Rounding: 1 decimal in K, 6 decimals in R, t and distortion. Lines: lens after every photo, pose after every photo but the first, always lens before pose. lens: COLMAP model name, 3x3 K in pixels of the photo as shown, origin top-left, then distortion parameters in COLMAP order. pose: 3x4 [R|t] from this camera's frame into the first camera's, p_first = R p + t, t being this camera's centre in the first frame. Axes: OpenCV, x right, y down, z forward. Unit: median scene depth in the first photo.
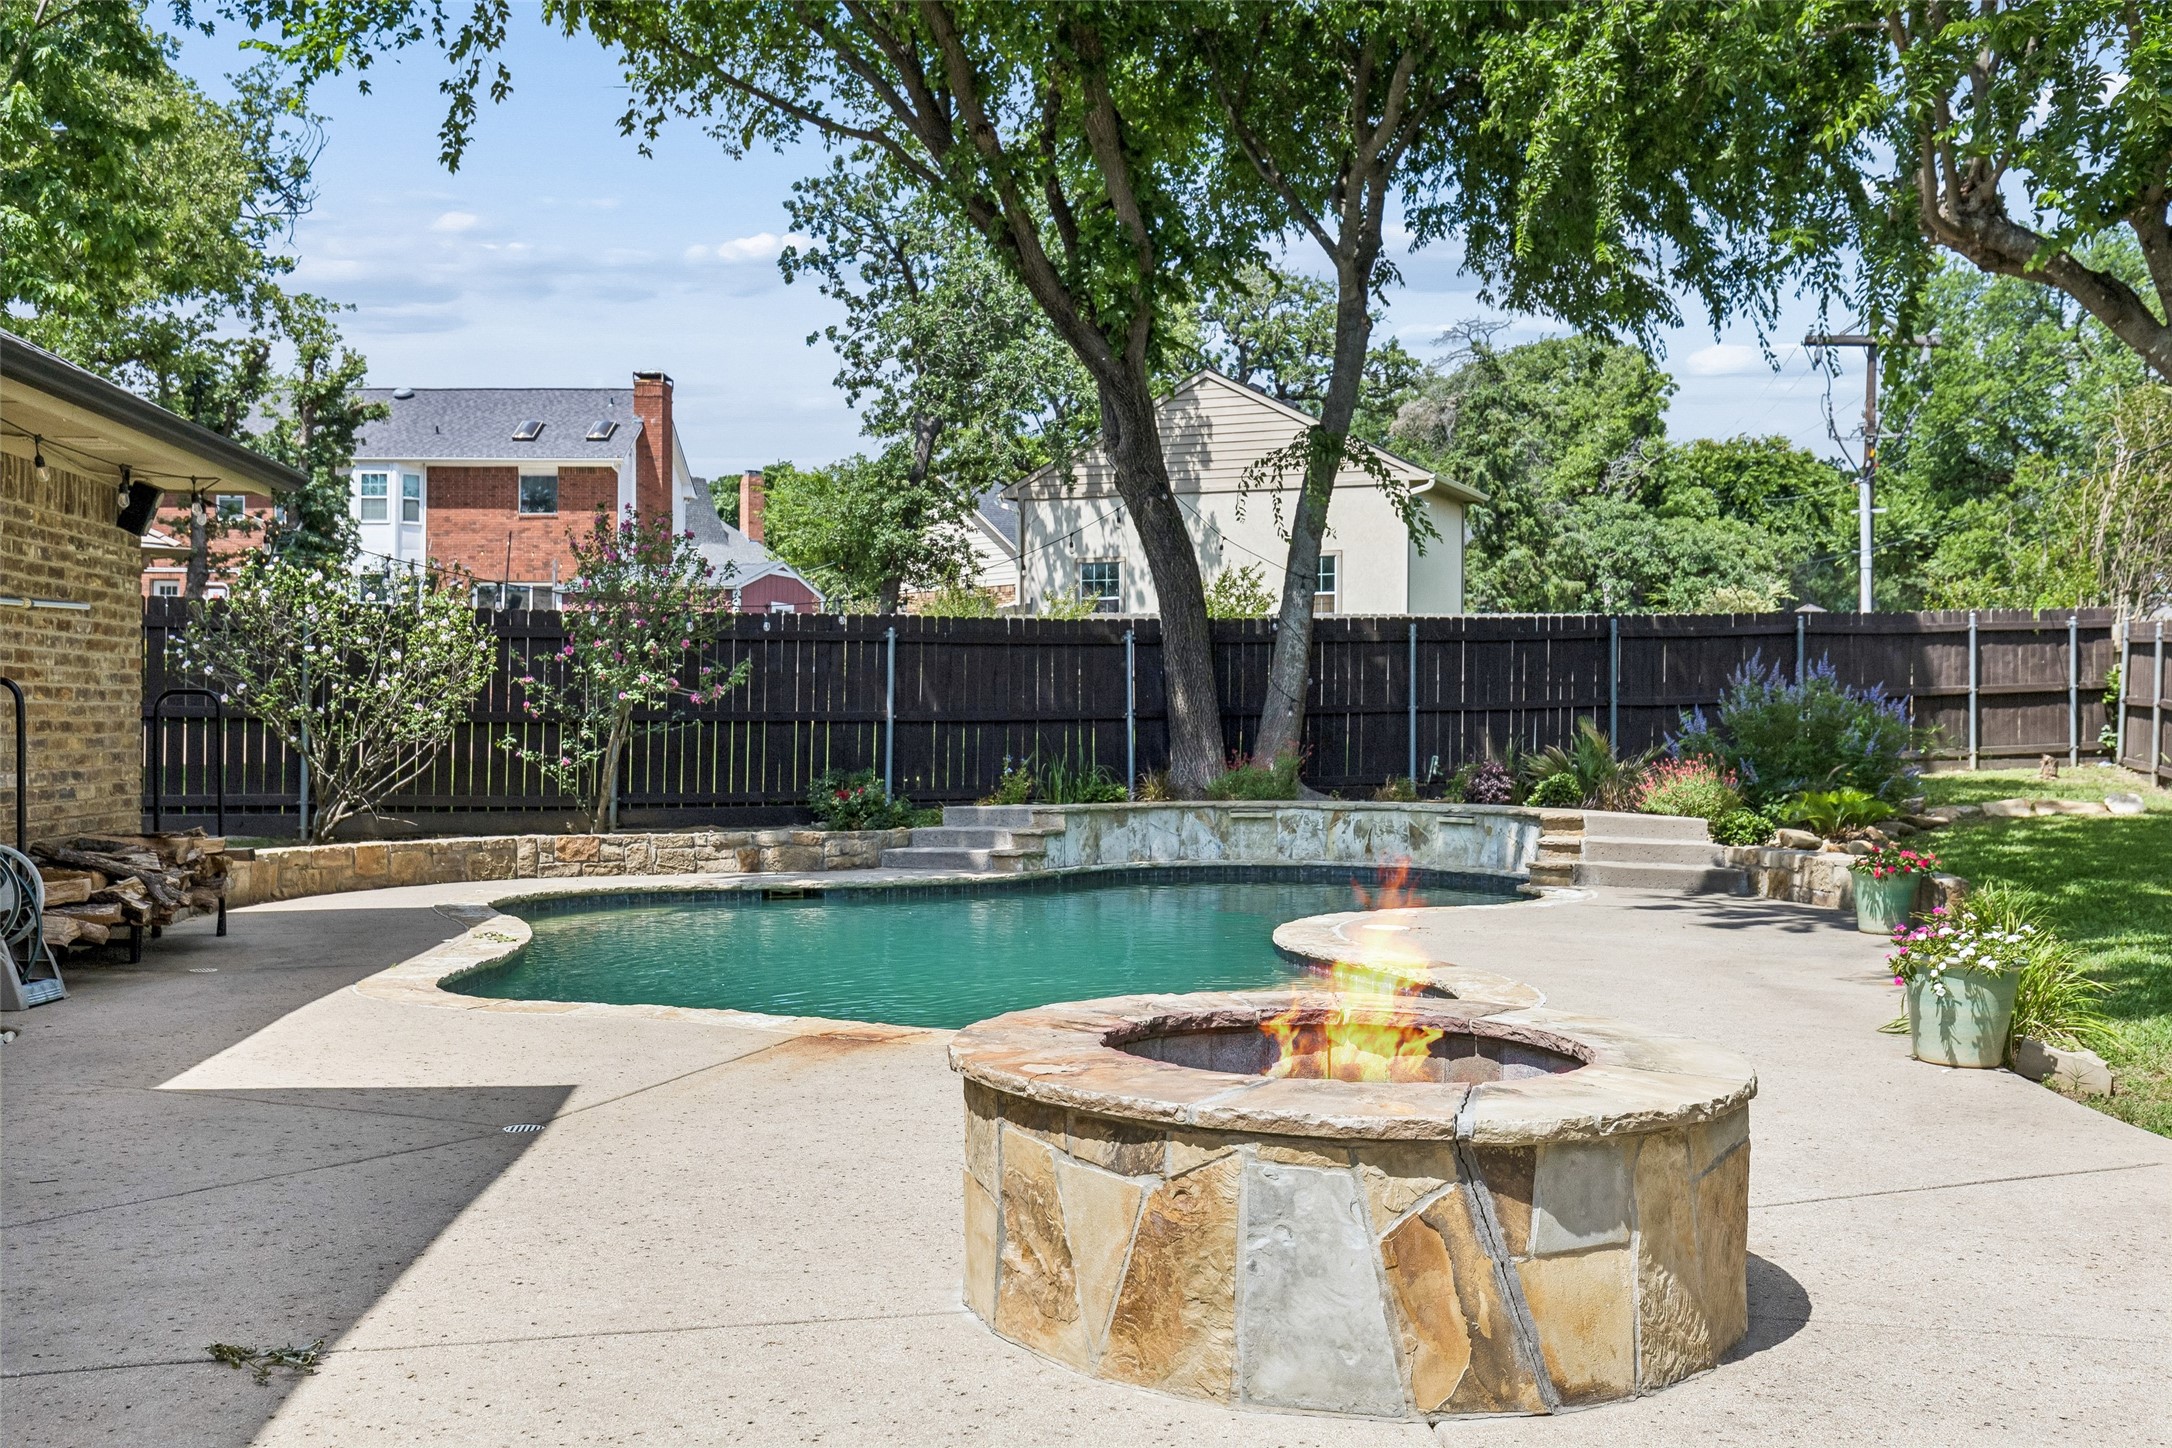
lens RADIAL K [[2122.2, 0, 1096.4], [0, 2122.2, 732.0], [0, 0, 1]] dist [0.017648, 0.000000]
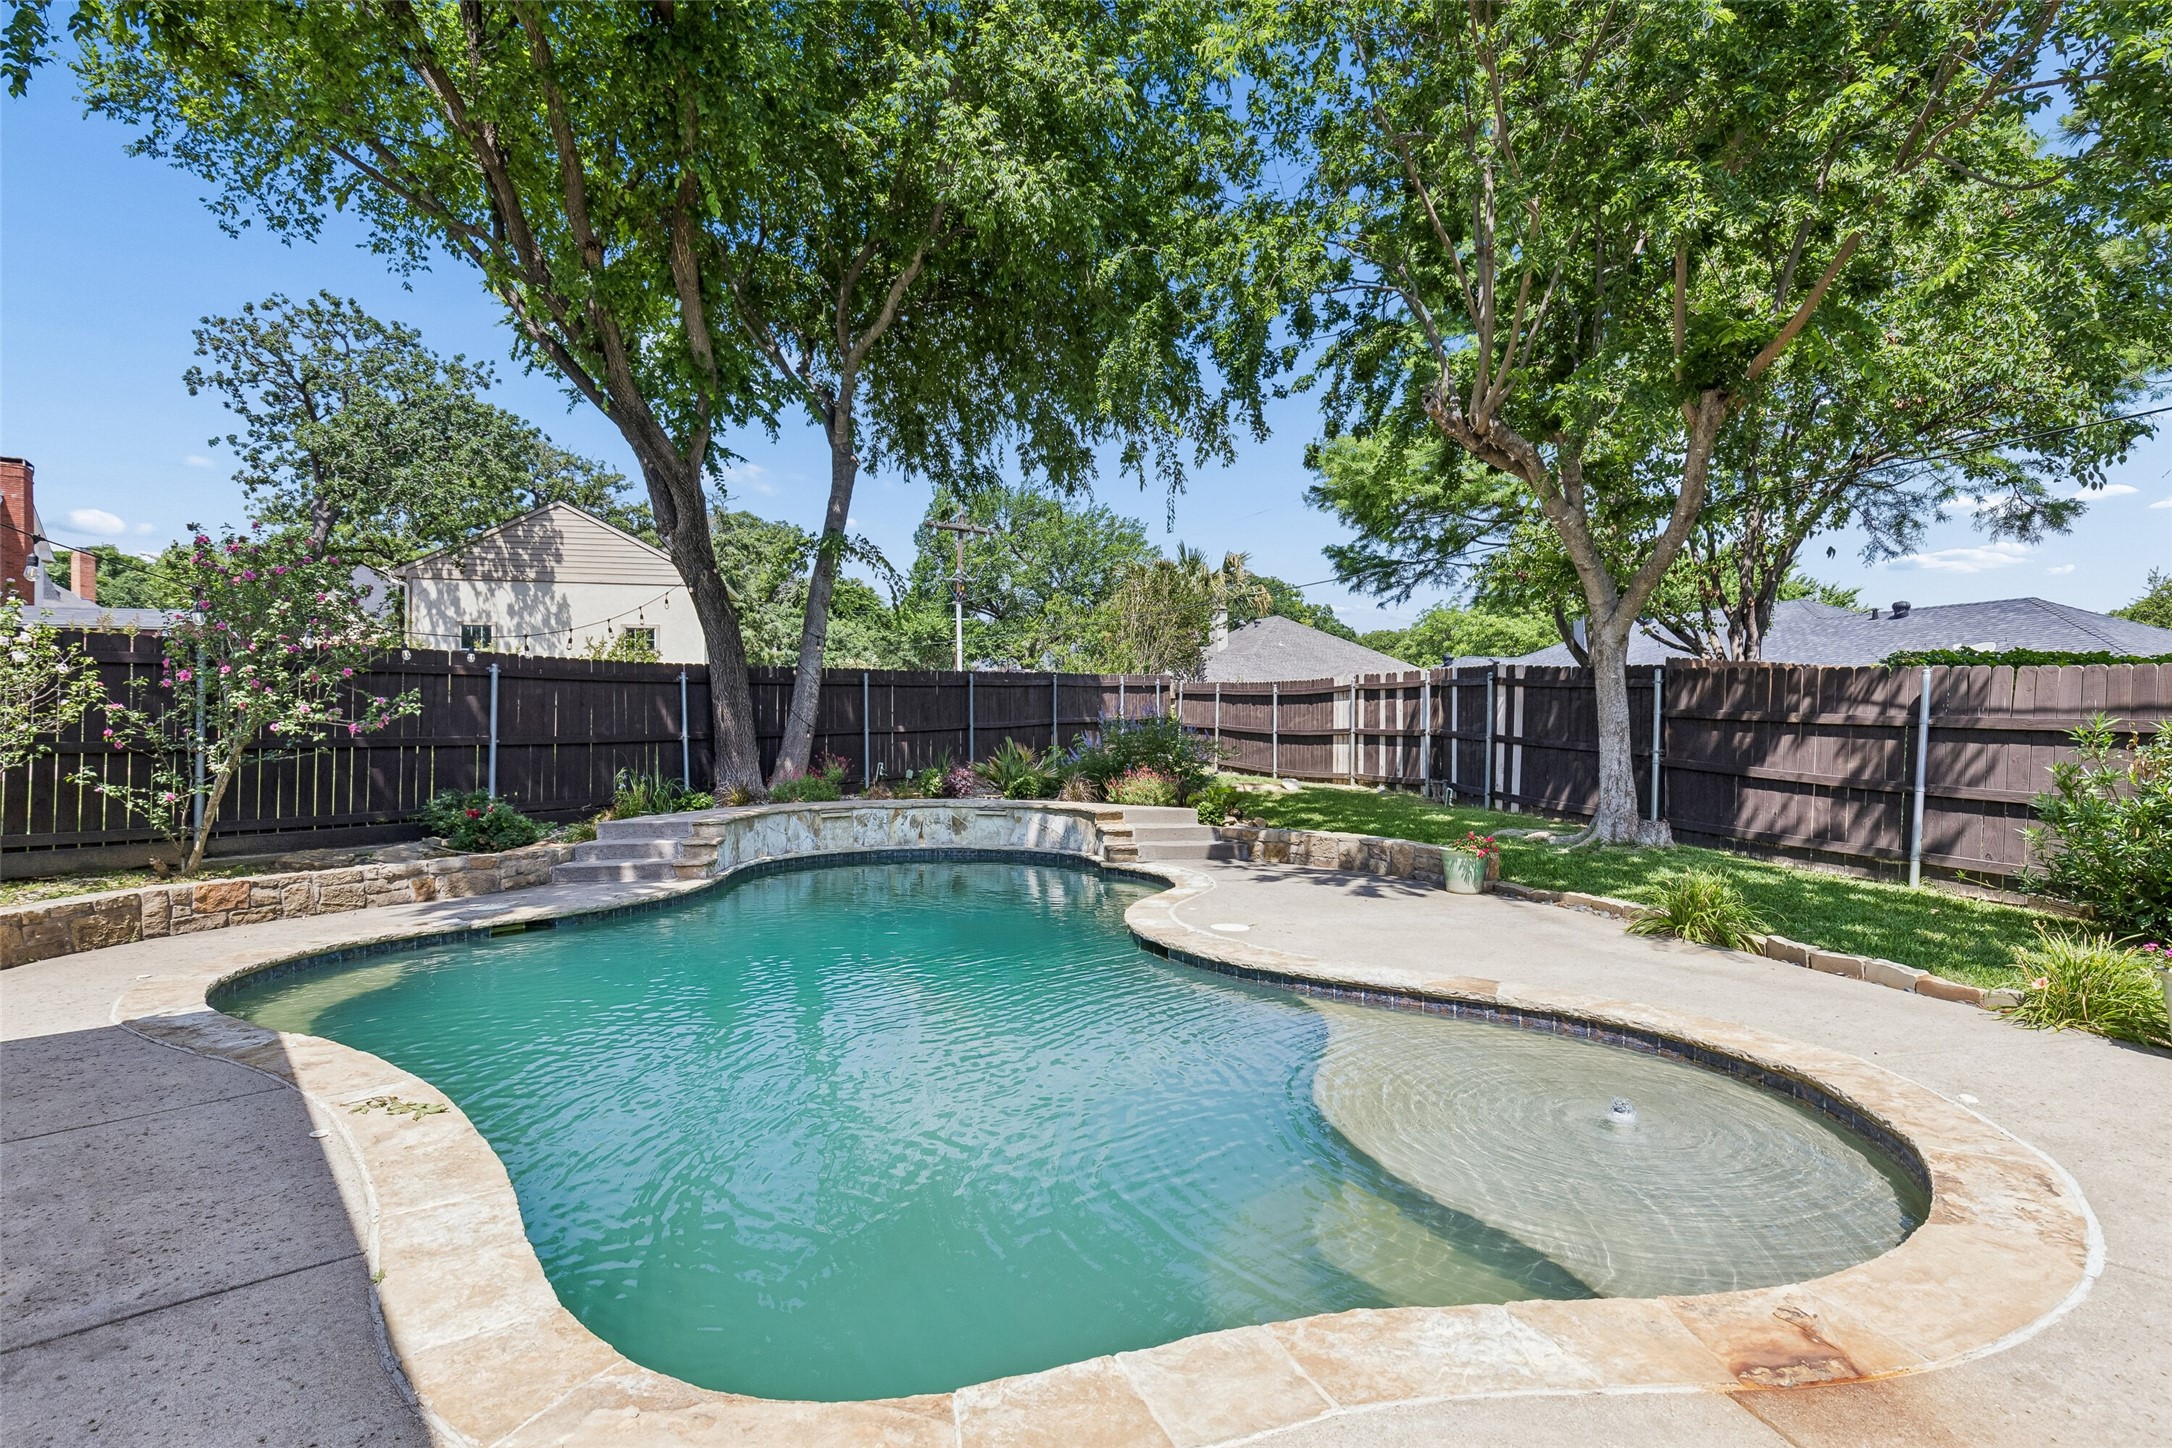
lens RADIAL K [[1082.8, 0, 1096.6], [0, 1082.8, 737.9], [0, 0, 1]] dist [0.005819, 0.000894]
pose [[0.821592, -0.007150, 0.570031, -0.154662], [0.005129, 0.999974, 0.005151, -0.009680], [-0.570053, -0.001308, 0.821607, 0.314542]]
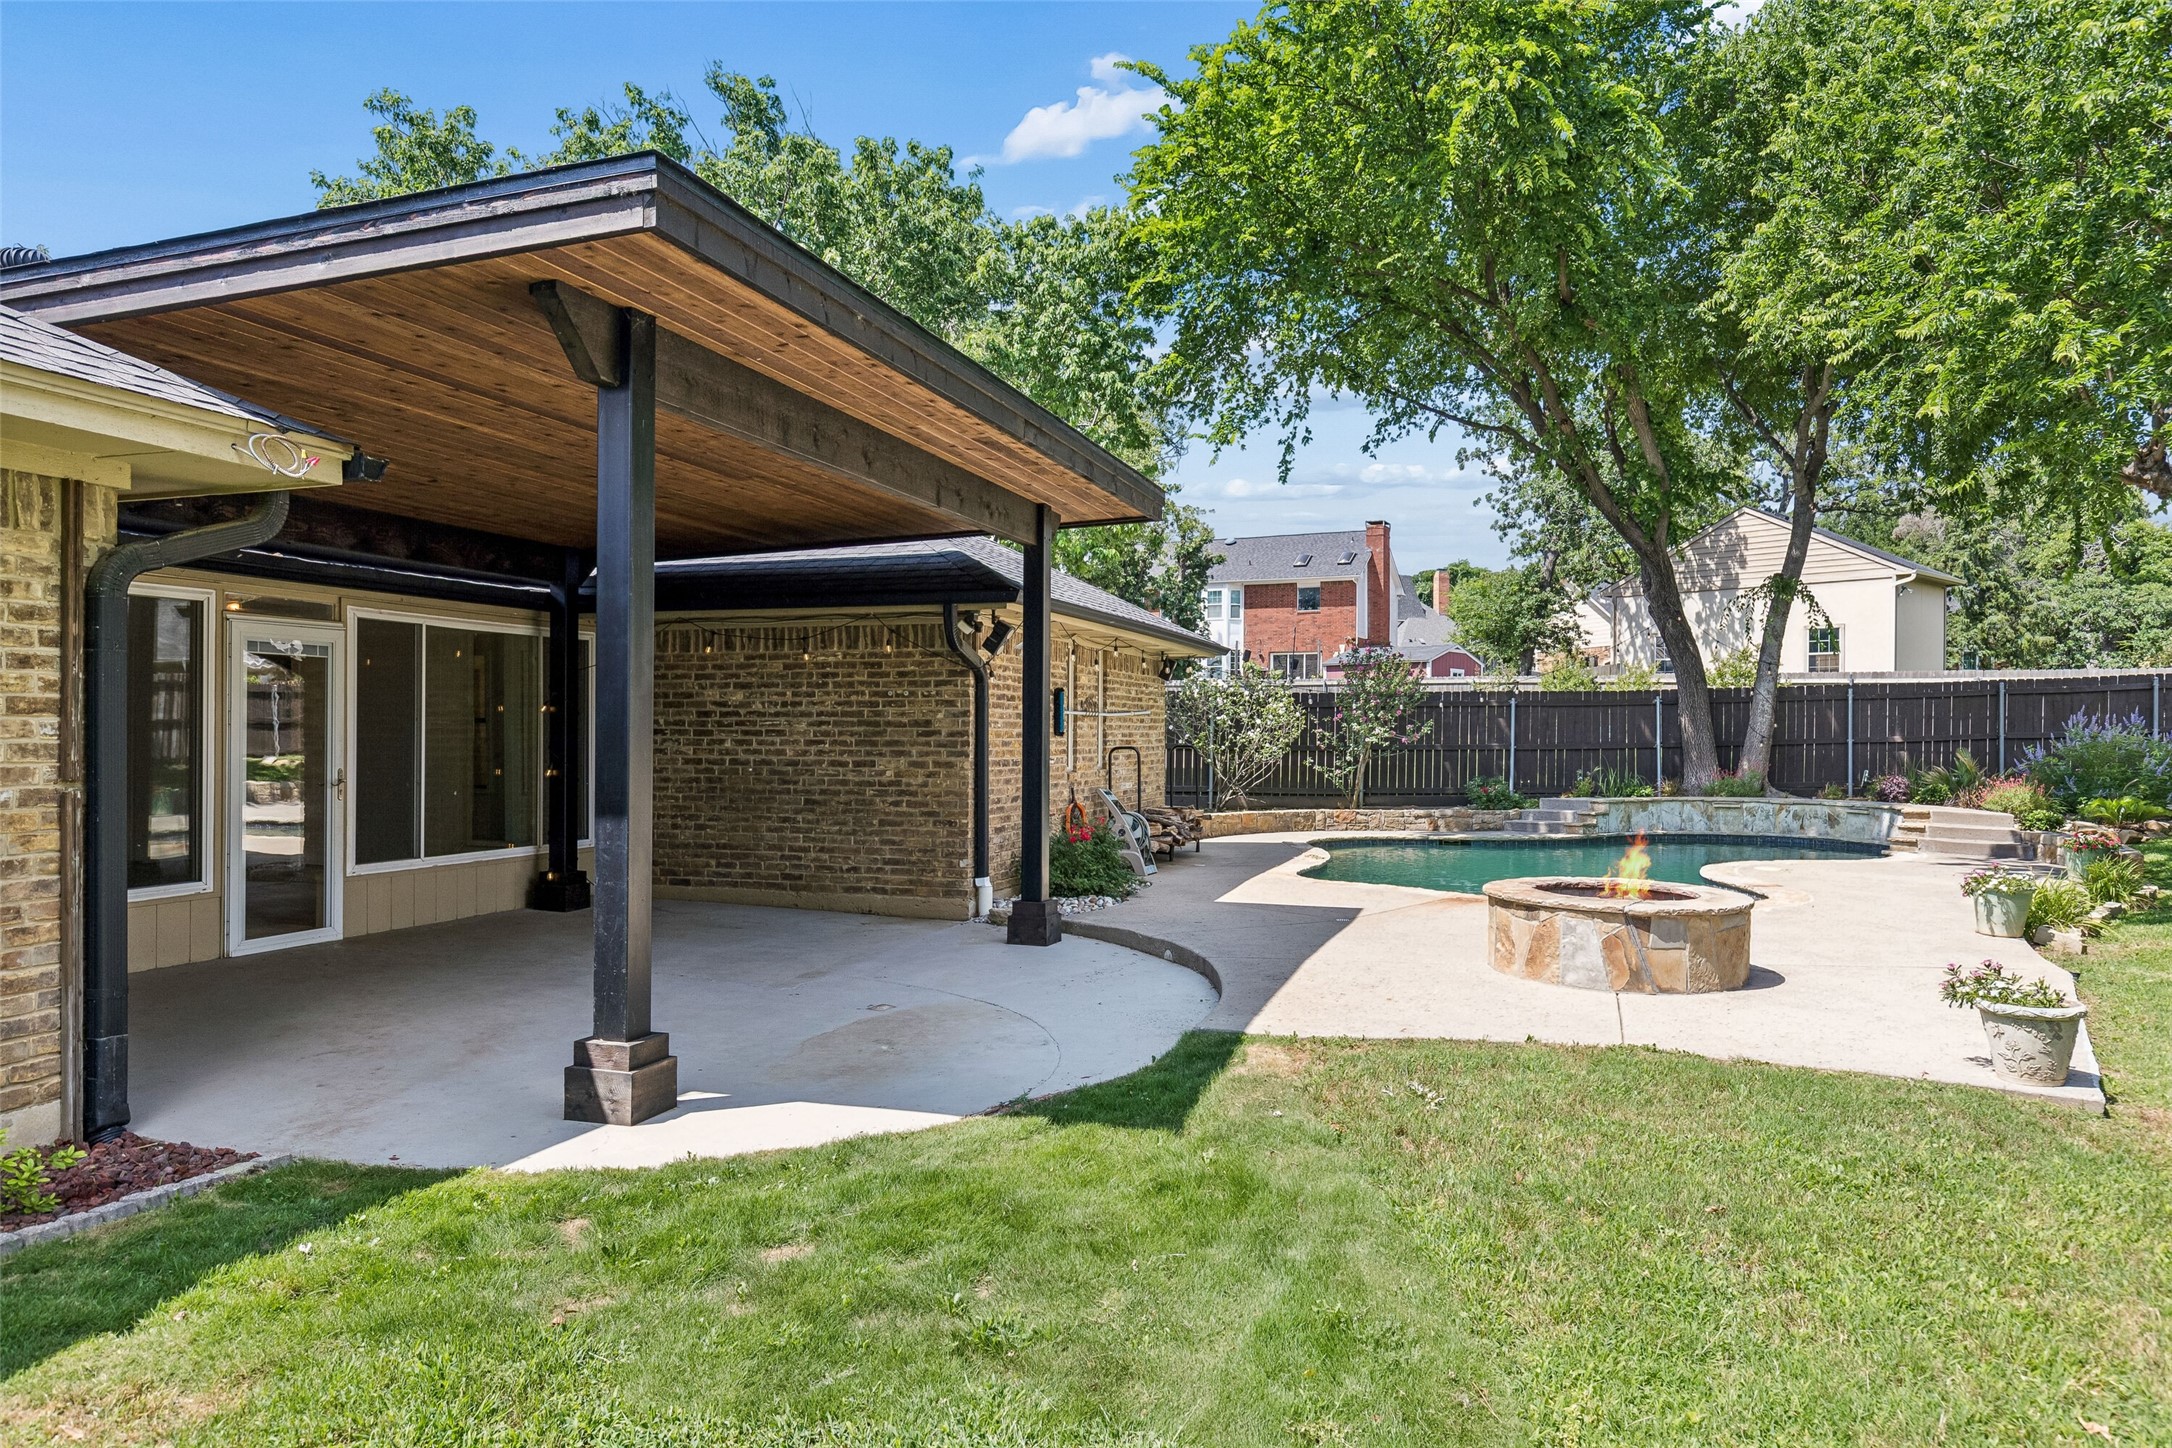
lens RADIAL K [[1423.1, 0, 1082.3], [0, 1423.1, 717.5], [0, 0, 1]] dist [0.009495, -0.001501]
pose [[0.917325, -0.005388, -0.398103, 0.047393], [0.000487, 0.999923, -0.012411, -0.016453], [0.398139, 0.011191, 0.917257, -0.248167]]
